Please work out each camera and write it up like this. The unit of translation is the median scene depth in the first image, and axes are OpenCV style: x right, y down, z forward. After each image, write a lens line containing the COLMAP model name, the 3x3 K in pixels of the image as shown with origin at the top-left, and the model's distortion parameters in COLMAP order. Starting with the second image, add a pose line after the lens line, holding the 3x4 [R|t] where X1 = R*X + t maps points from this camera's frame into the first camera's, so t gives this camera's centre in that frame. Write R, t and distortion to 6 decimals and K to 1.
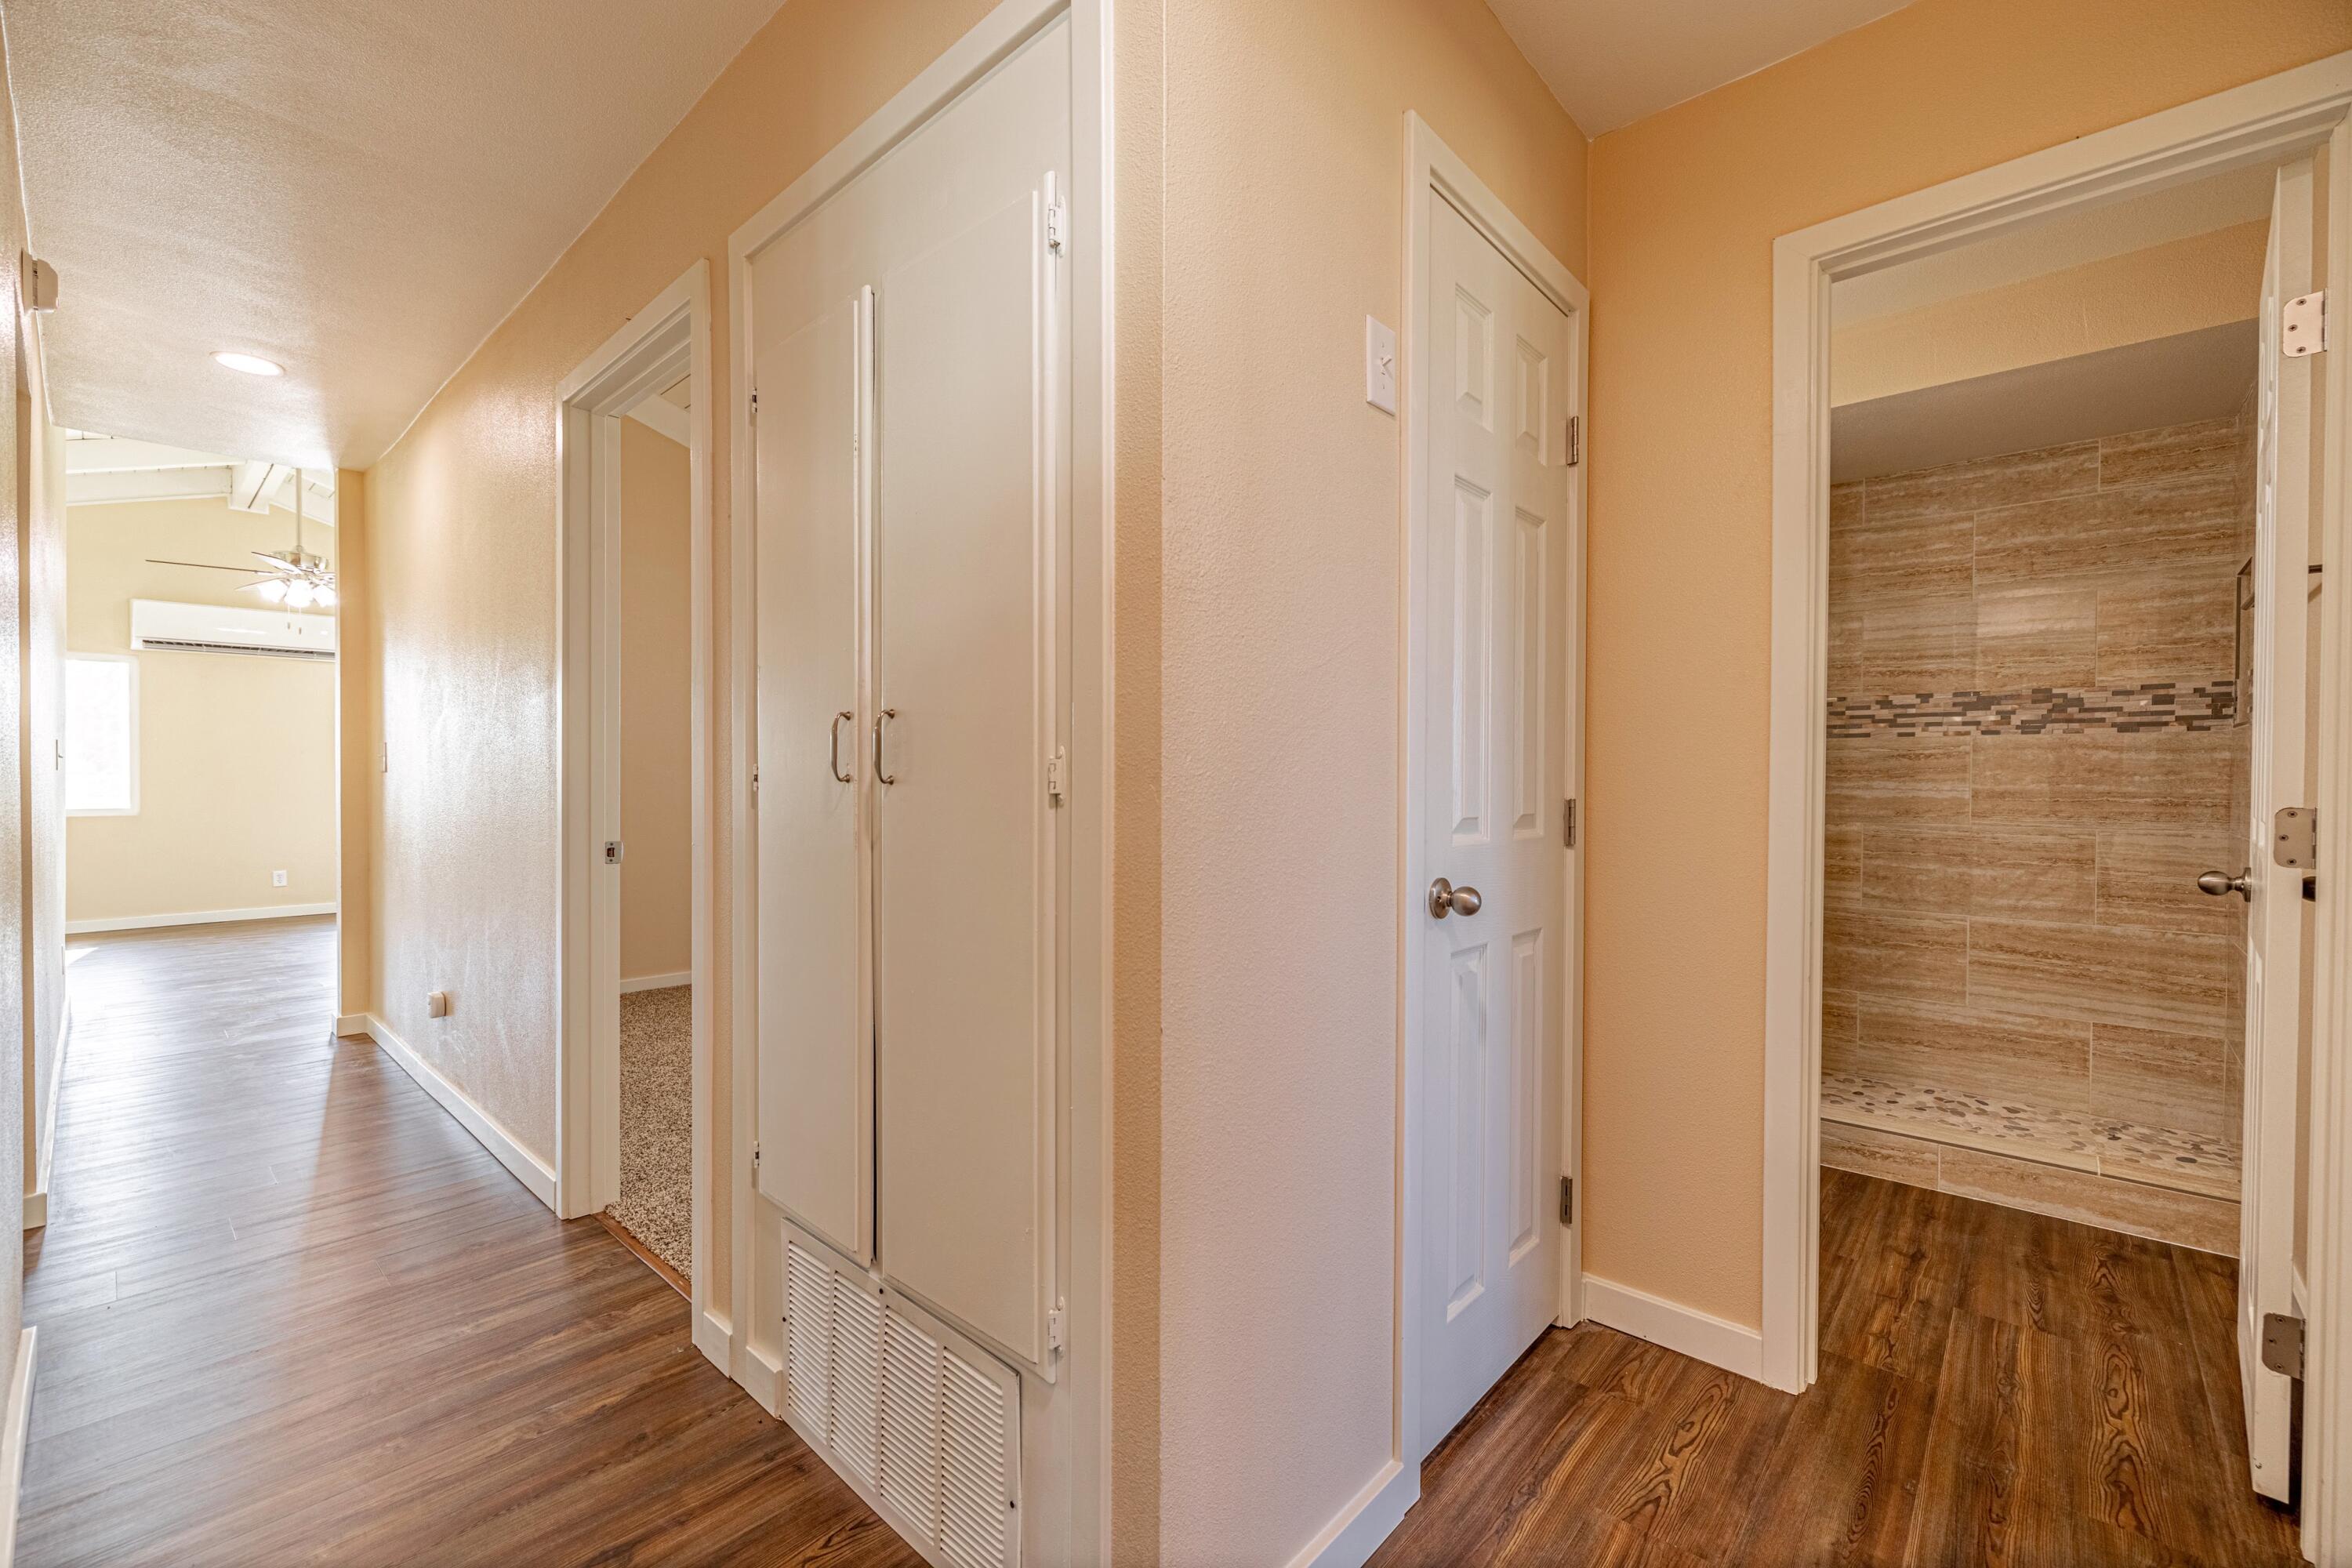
lens RADIAL K [[978.7, 0, 1152.6], [0, 978.7, 787.1], [0, 0, 1]] dist [0.000922, -0.000099]
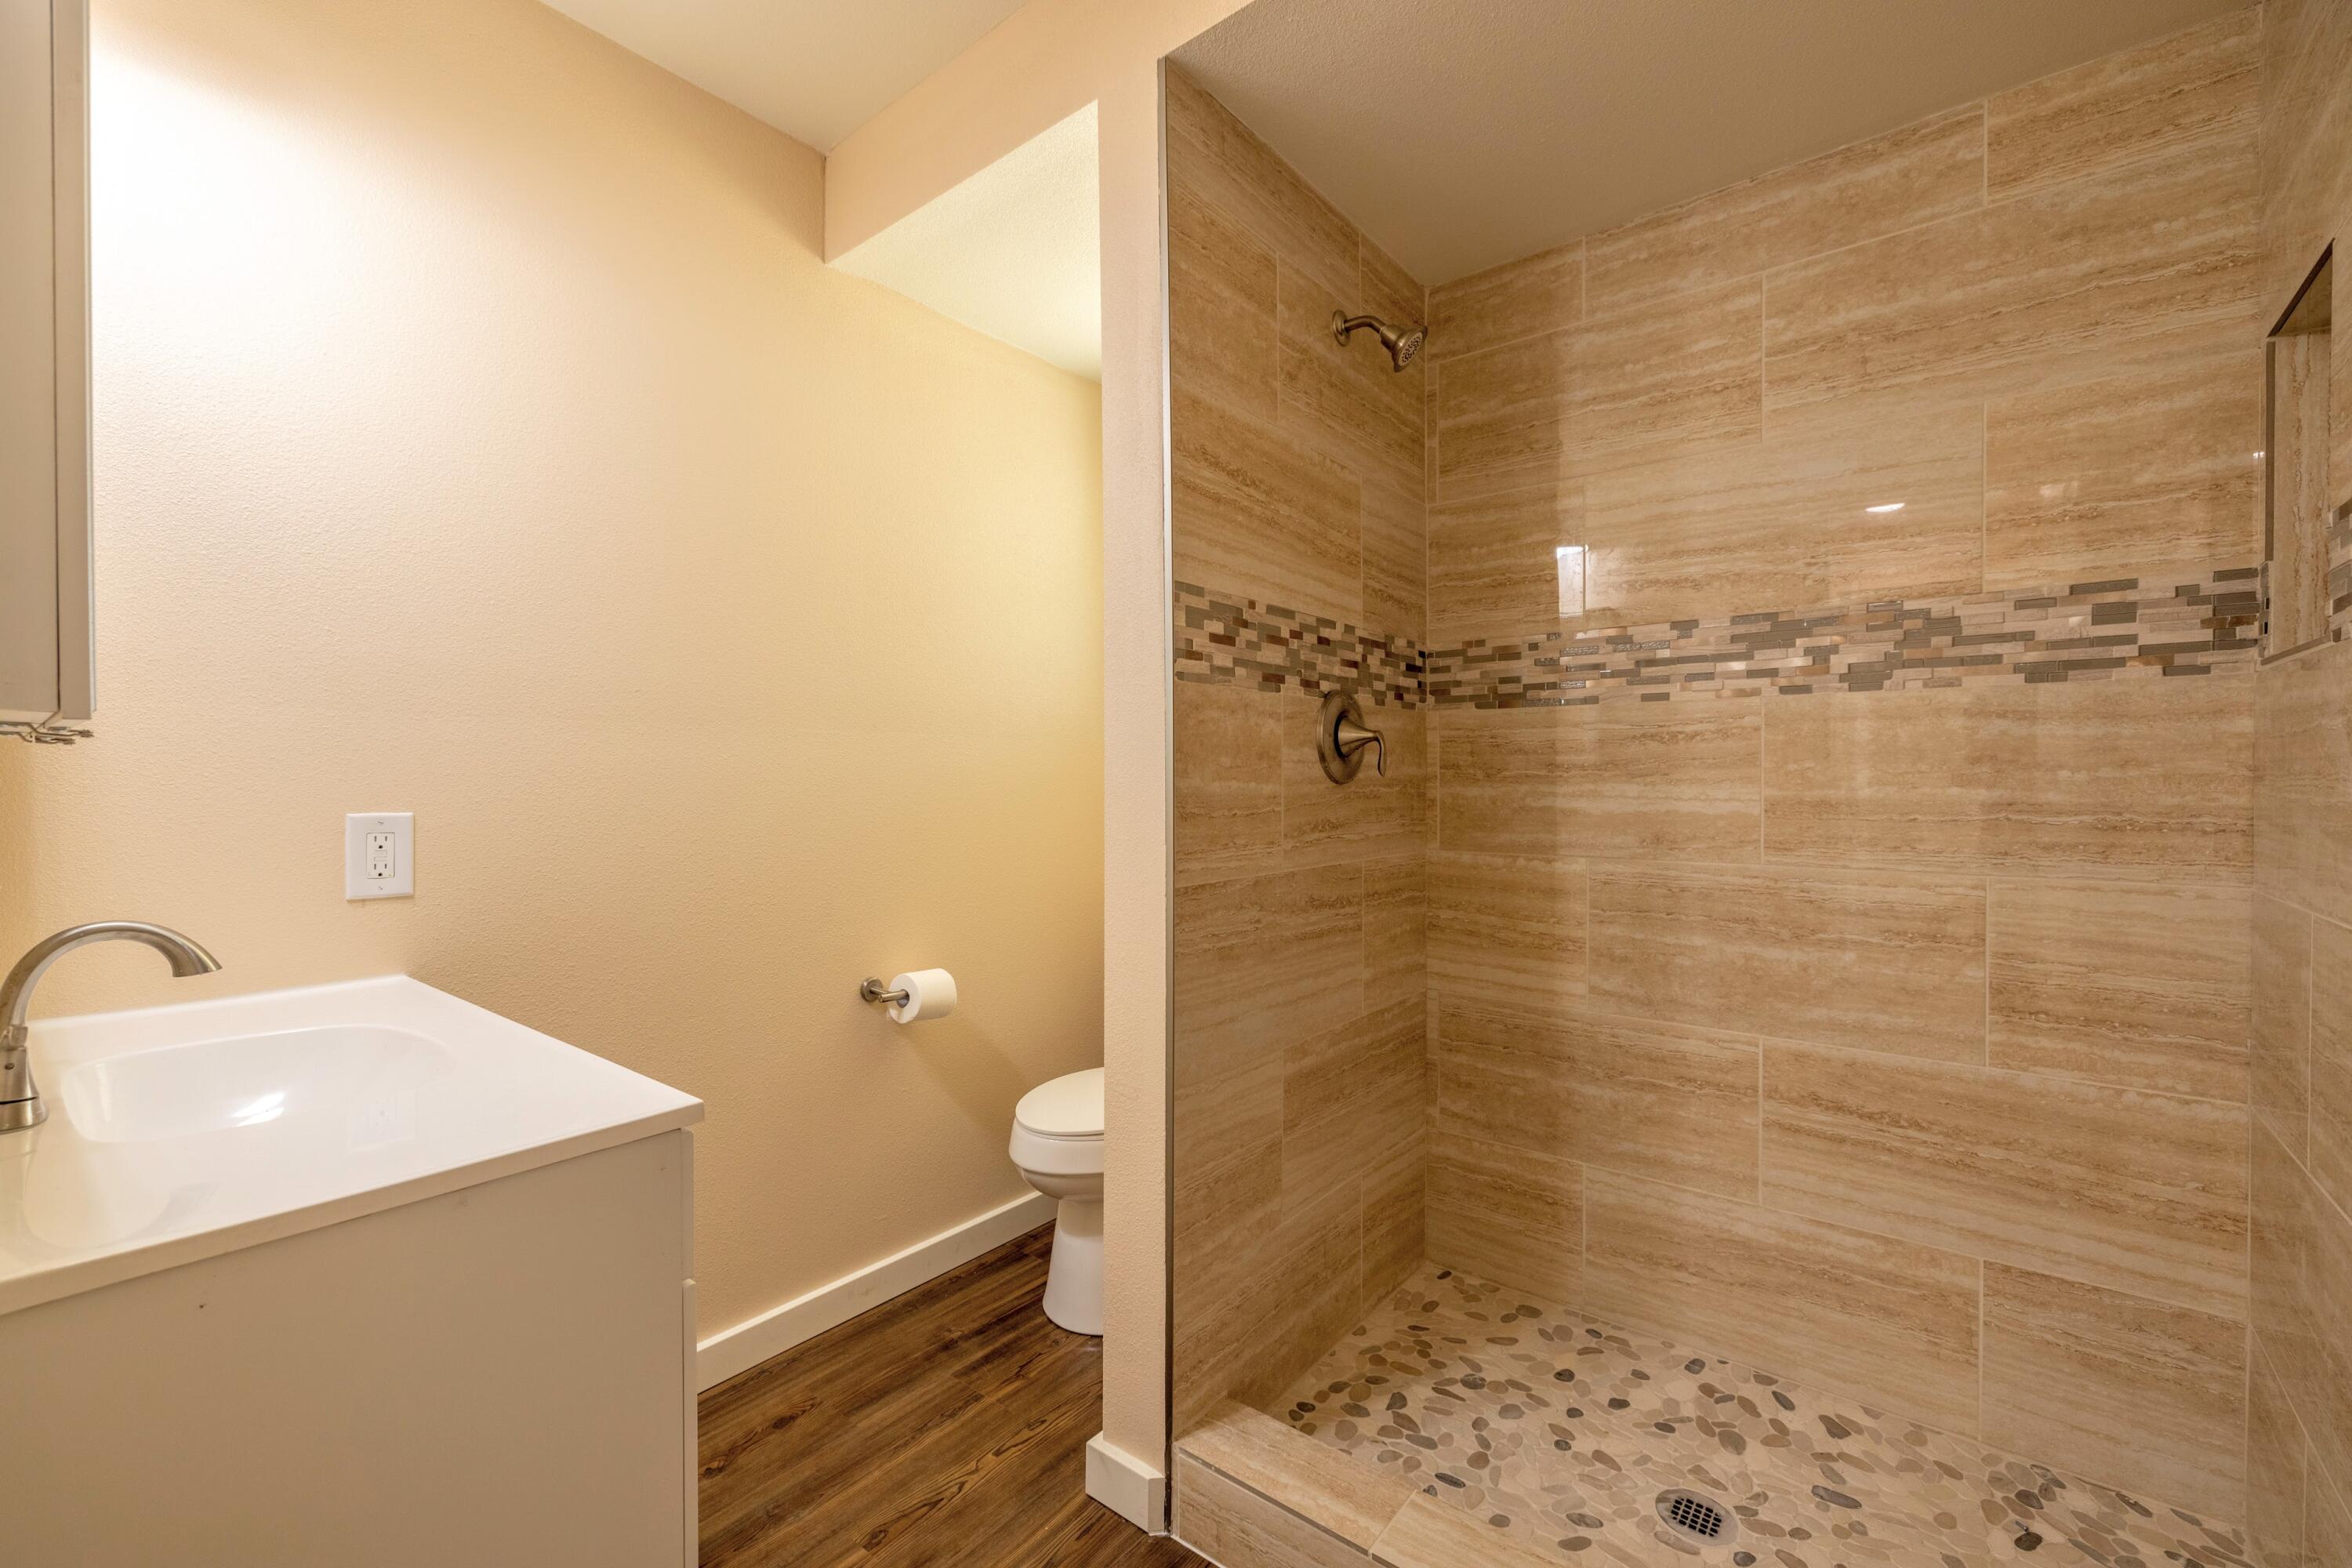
lens RADIAL K [[978.7, 0, 1152.6], [0, 978.7, 787.1], [0, 0, 1]] dist [0.000922, -0.000099]
pose [[0.998295, -0.006880, 0.057969, 0.494685], [0.007082, 0.999970, -0.003285, -0.004212], [-0.057944, 0.003690, 0.998313, 0.509959]]
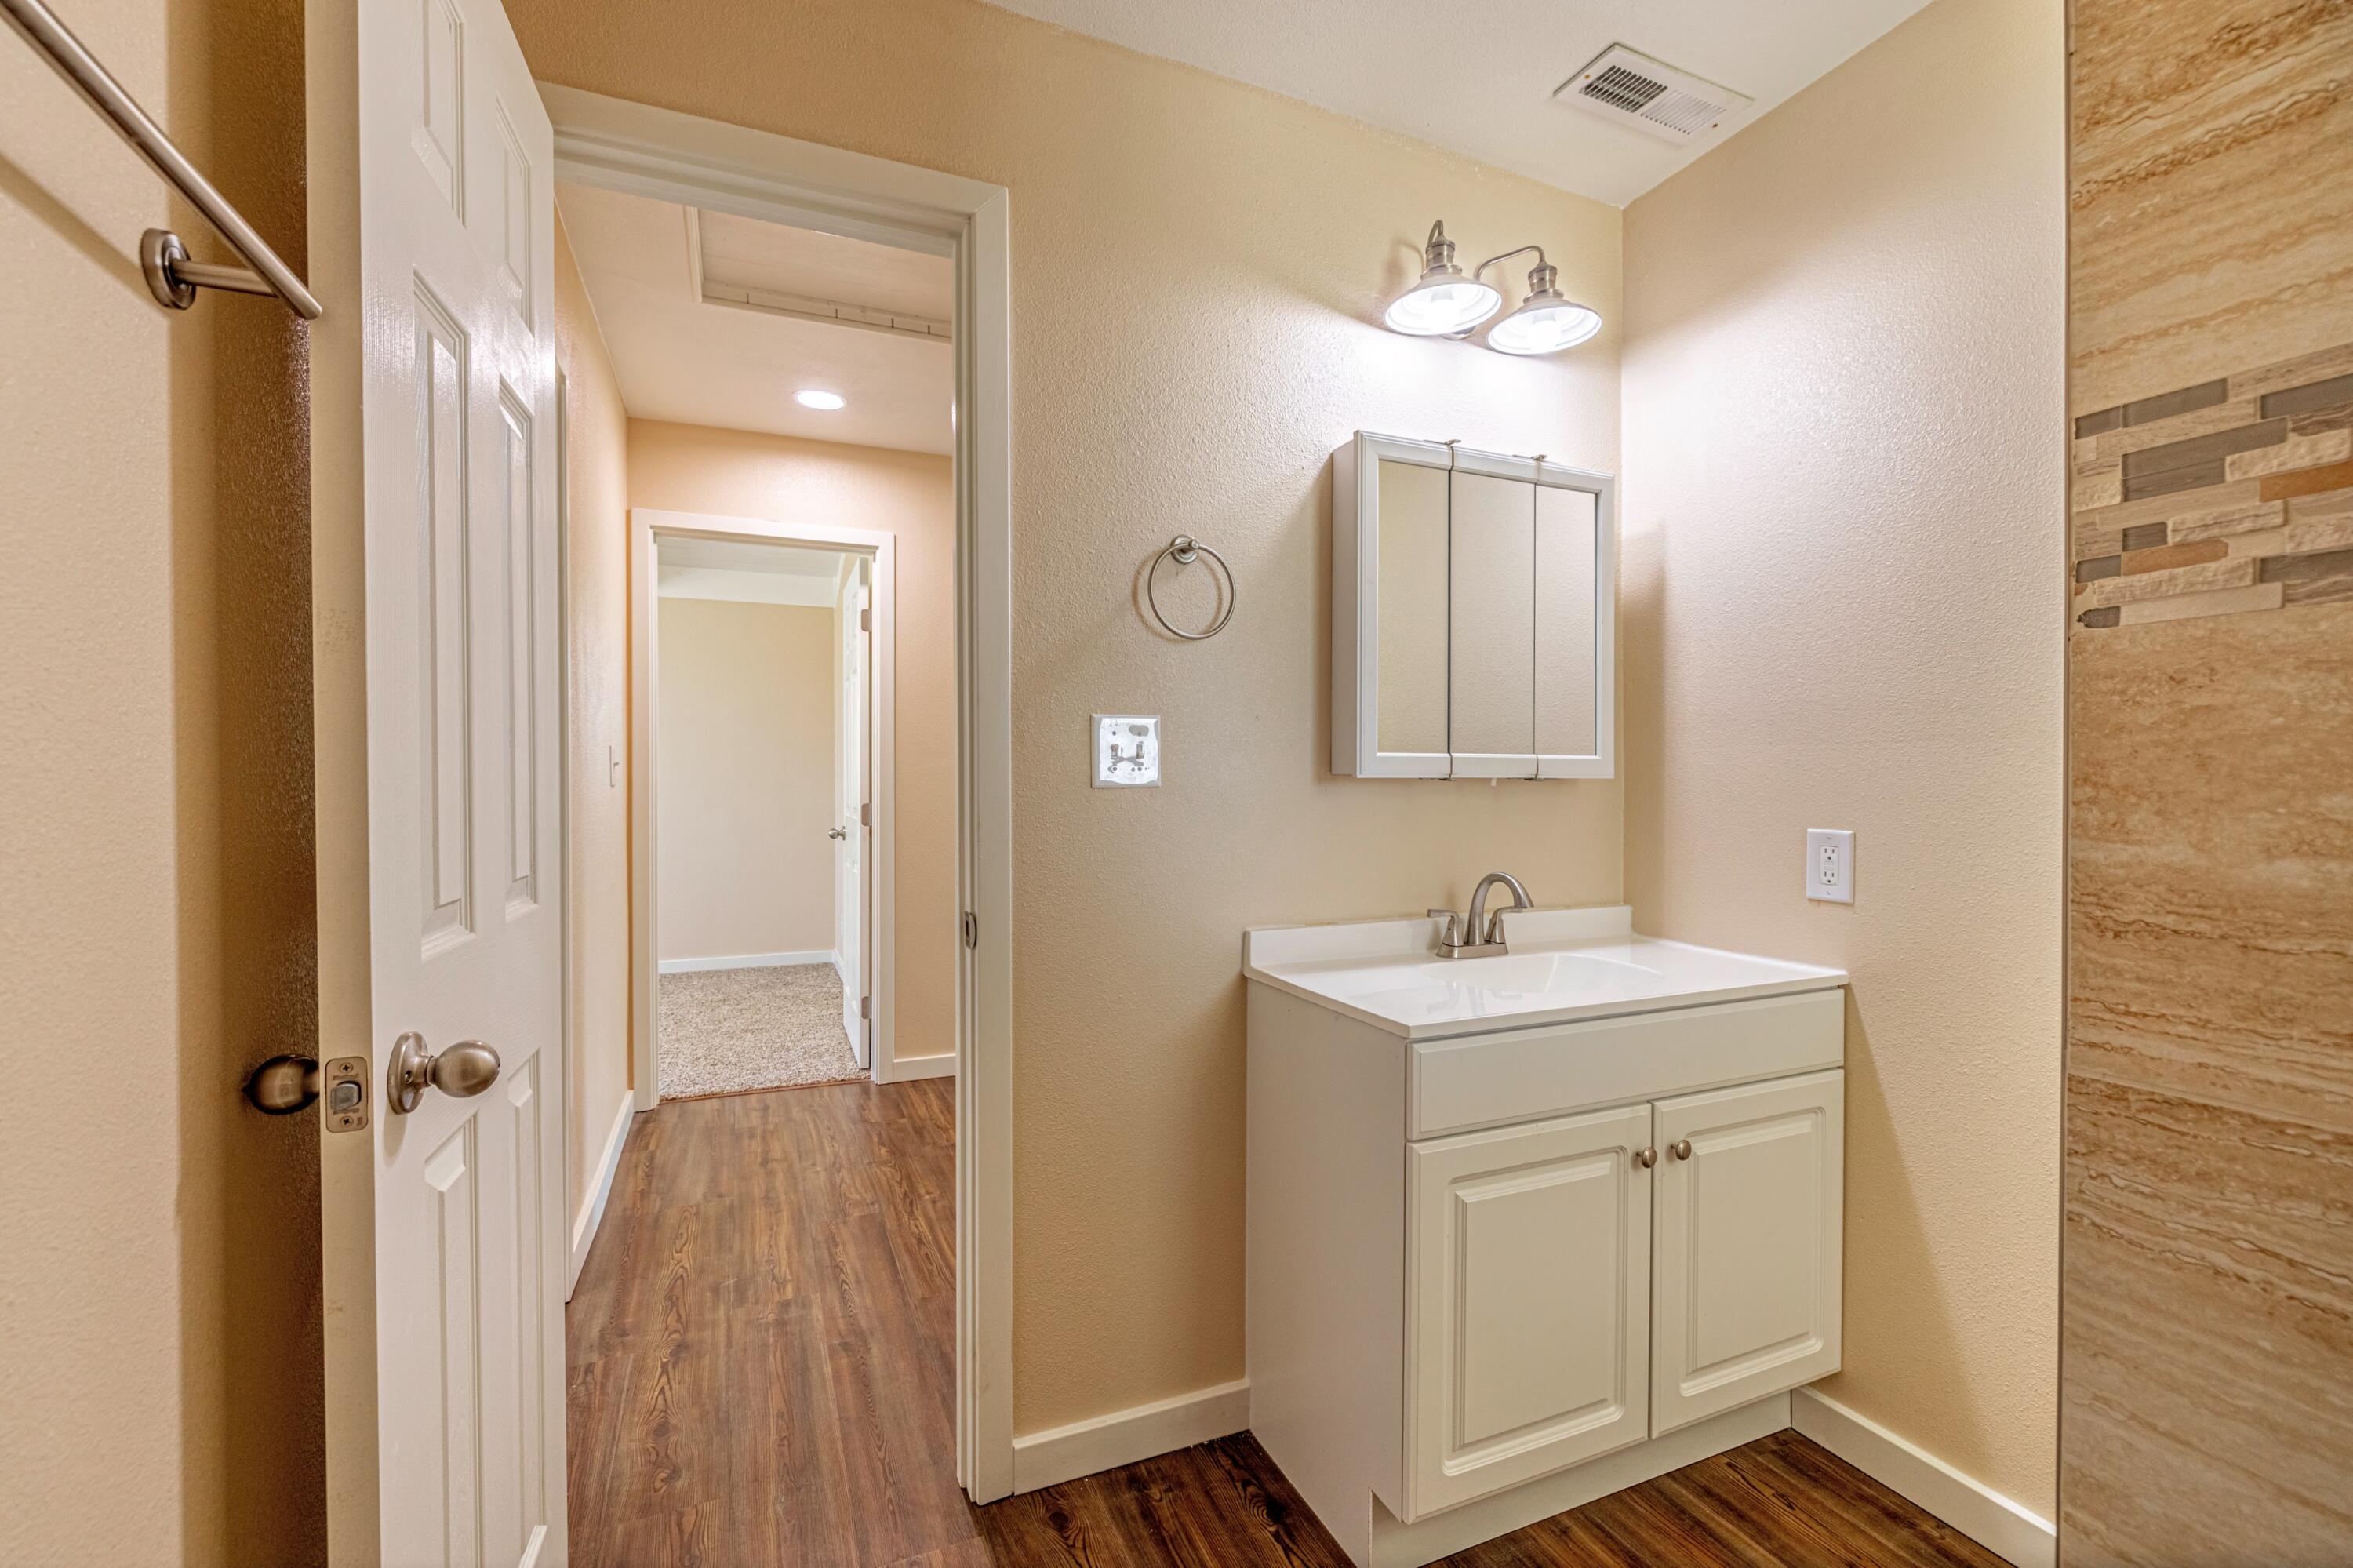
lens RADIAL K [[979.2, 0, 1153.1], [0, 979.2, 787.1], [0, 0, 1]] dist [0.000922, -0.000099]
pose [[-0.410660, 0.005884, -0.911770, 0.819828], [-0.009794, 0.999893, 0.010864, -0.022330], [0.911736, 0.013392, -0.410558, 0.880607]]
